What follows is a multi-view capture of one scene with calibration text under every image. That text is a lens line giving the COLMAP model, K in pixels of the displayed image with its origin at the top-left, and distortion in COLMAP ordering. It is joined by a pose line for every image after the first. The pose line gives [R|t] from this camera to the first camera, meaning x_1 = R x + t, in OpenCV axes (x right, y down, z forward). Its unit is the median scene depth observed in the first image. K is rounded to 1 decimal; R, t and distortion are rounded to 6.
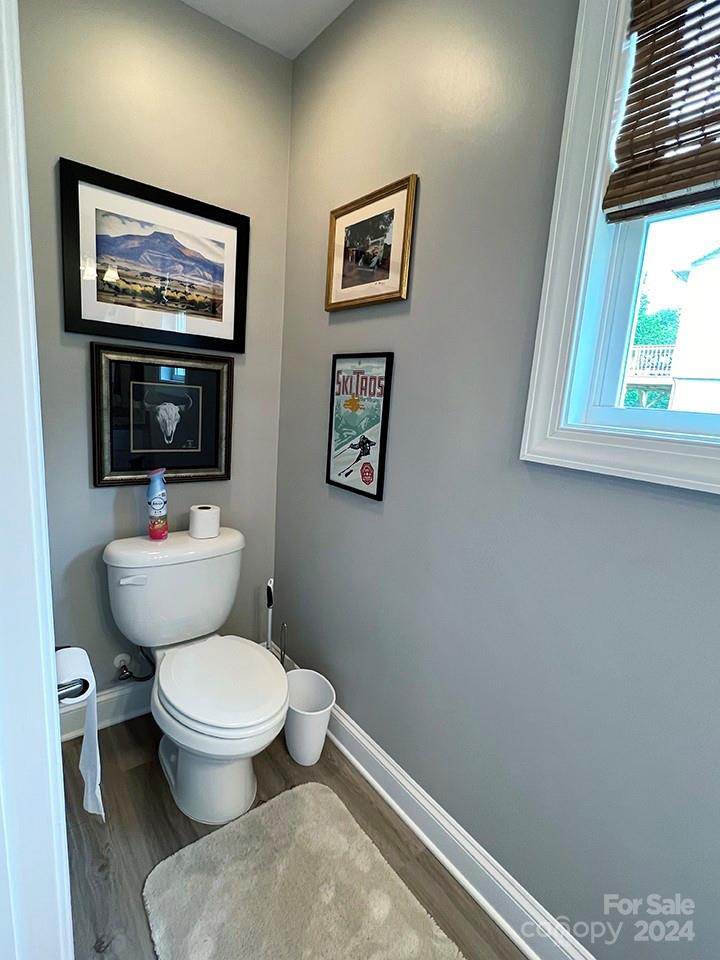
lens RADIAL K [[460.7, 0, 360.0], [0, 460.7, 480.0], [0, 0, 1]] dist [0.000871, 0.000298]
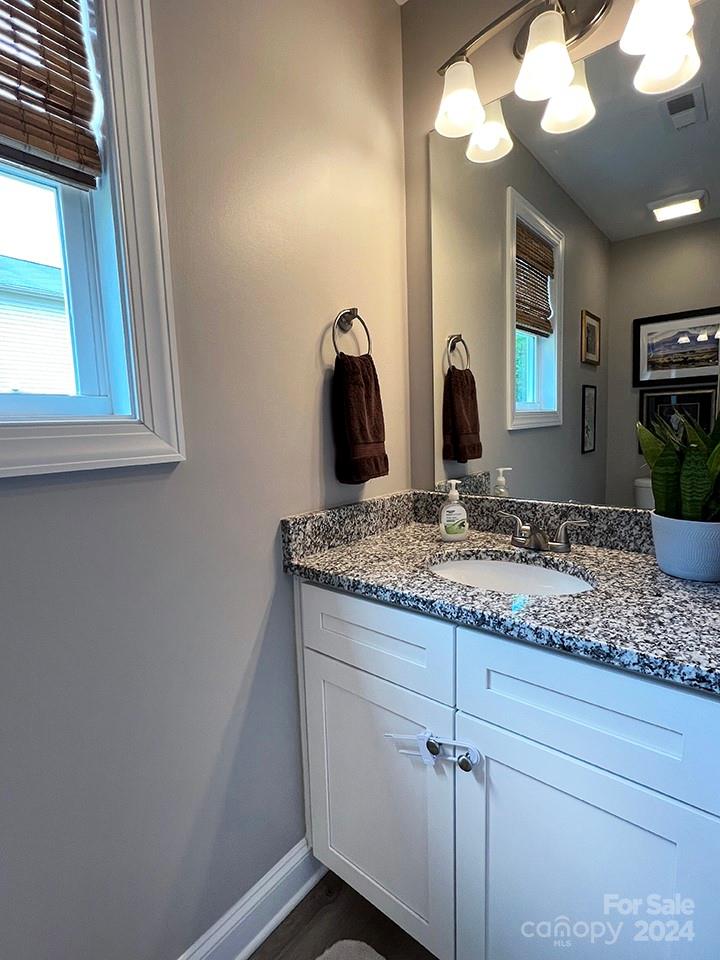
lens RADIAL K [[460.7, 0, 360.0], [0, 460.7, 480.0], [0, 0, 1]] dist [0.000871, 0.000298]
pose [[0.204767, 0.037341, -0.978098, 1.397777], [-0.126855, 0.991857, 0.011309, 0.299725], [0.970556, 0.121761, 0.207836, -0.787219]]
